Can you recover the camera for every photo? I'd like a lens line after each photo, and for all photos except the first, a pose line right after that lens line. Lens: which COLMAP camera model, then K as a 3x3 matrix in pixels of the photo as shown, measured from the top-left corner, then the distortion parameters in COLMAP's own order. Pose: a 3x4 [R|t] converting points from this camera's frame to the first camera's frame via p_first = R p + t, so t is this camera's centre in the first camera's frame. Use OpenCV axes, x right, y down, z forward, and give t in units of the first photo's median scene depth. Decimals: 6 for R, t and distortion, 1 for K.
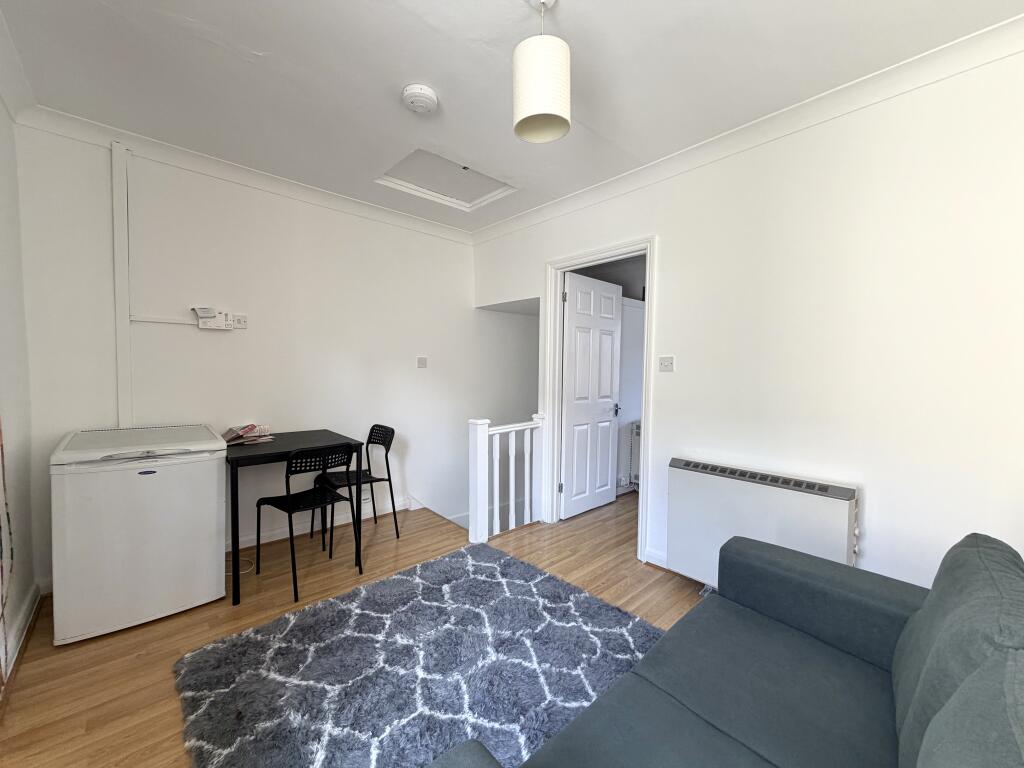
lens RADIAL K [[403.6, 0, 510.5], [0, 403.6, 383.8], [0, 0, 1]] dist [-0.007410, -0.000054]
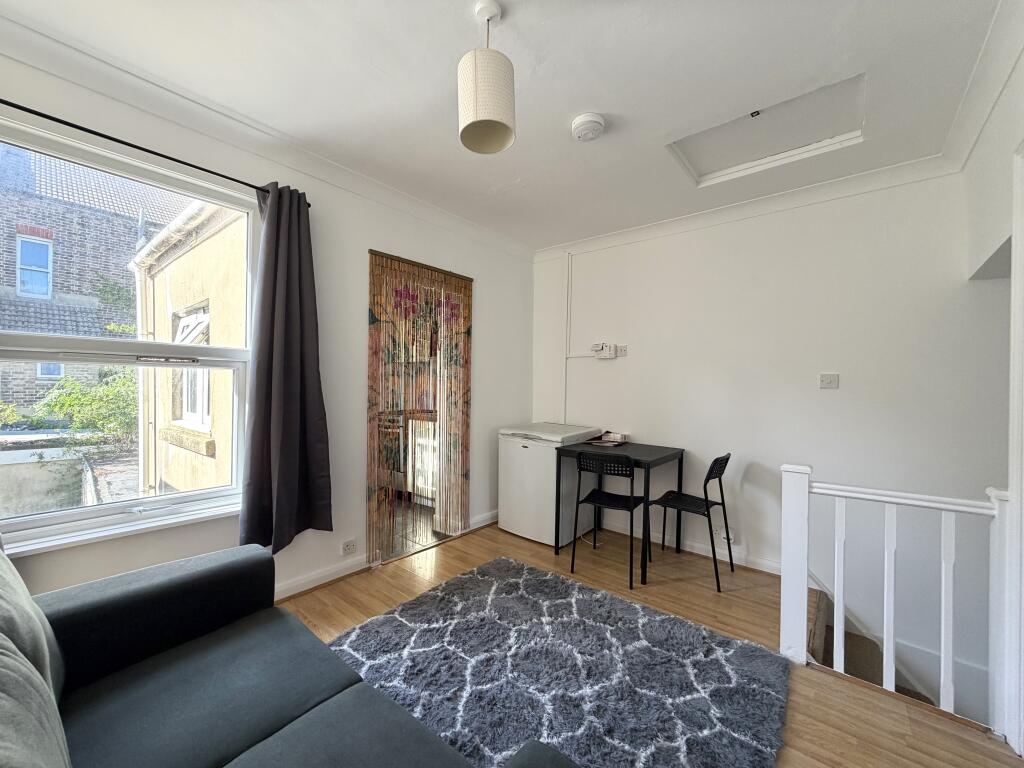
lens RADIAL K [[399.9, 0, 507.7], [0, 399.9, 384.4], [0, 0, 1]] dist [-0.009212, -0.000165]
pose [[0.132943, -0.012663, -0.991043, 0.670427], [-0.057252, 0.998151, -0.020434, -0.002293], [0.989469, 0.059456, 0.131973, 0.604516]]
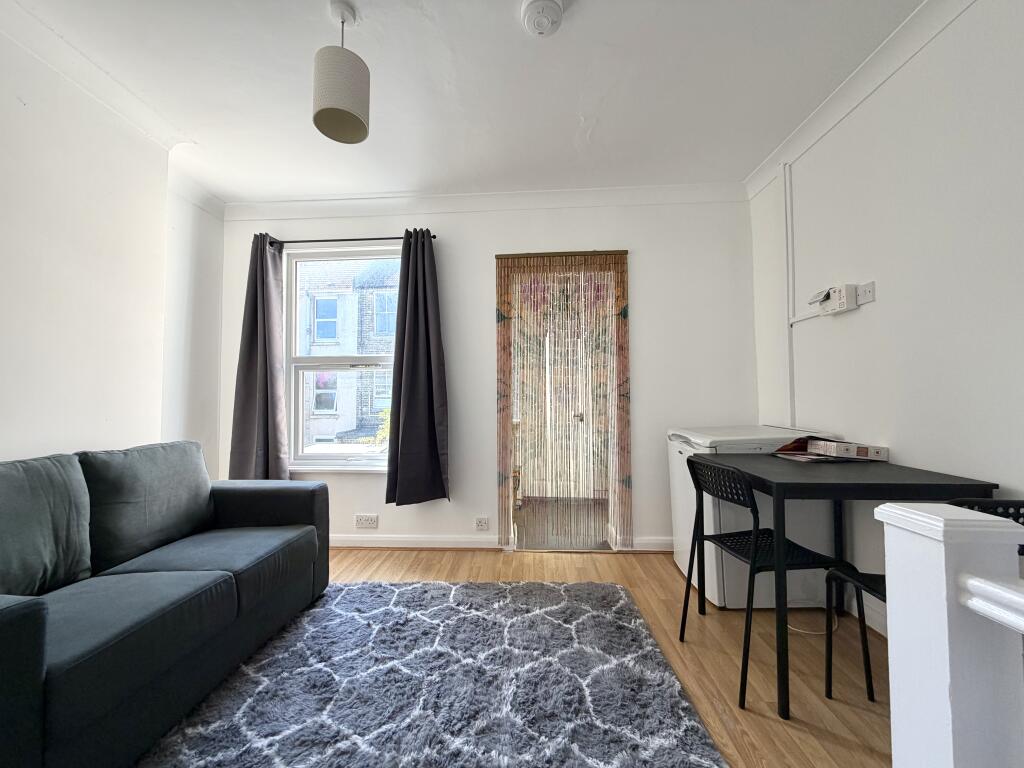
lens RADIAL K [[403.6, 0, 510.5], [0, 403.6, 383.8], [0, 0, 1]] dist [-0.007410, -0.000054]
pose [[-0.710351, -0.033112, -0.703068, 0.315092], [-0.028884, 0.999423, -0.017886, 0.041074], [0.703255, 0.007602, -0.710897, 1.334969]]
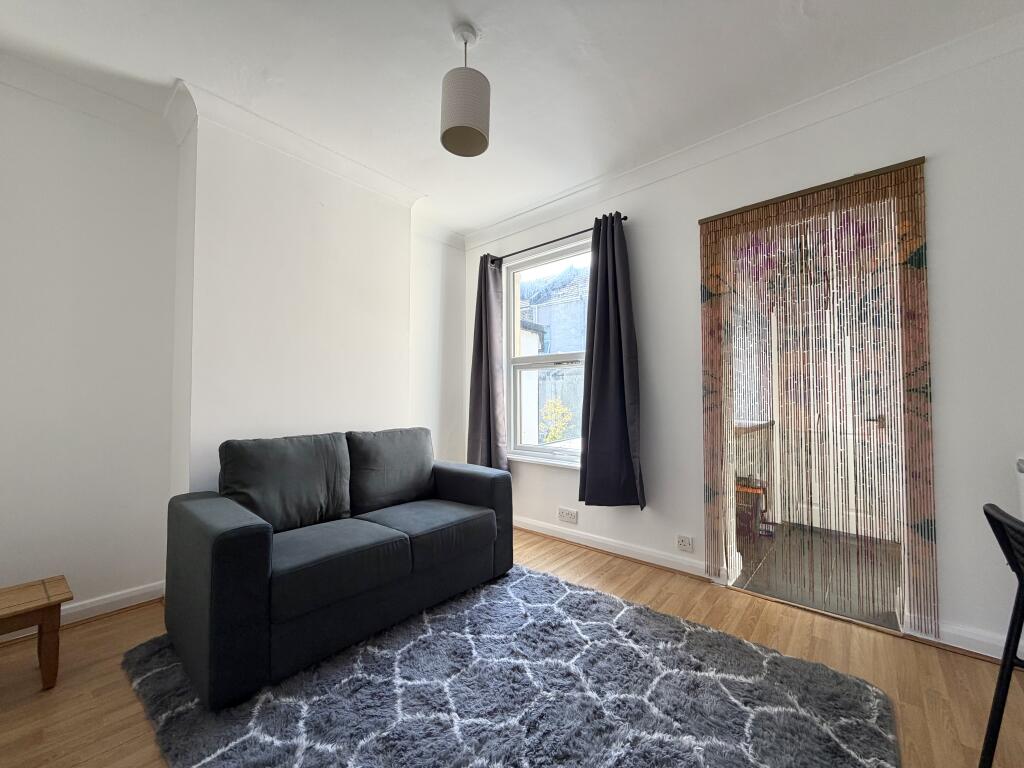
lens RADIAL K [[403.6, 0, 510.5], [0, 403.6, 383.8], [0, 0, 1]] dist [-0.007410, -0.000054]
pose [[-0.994621, -0.009970, -0.103096, 0.035411], [-0.010927, 0.999902, 0.008725, 0.032250], [0.102999, 0.009804, -0.994633, 1.386621]]
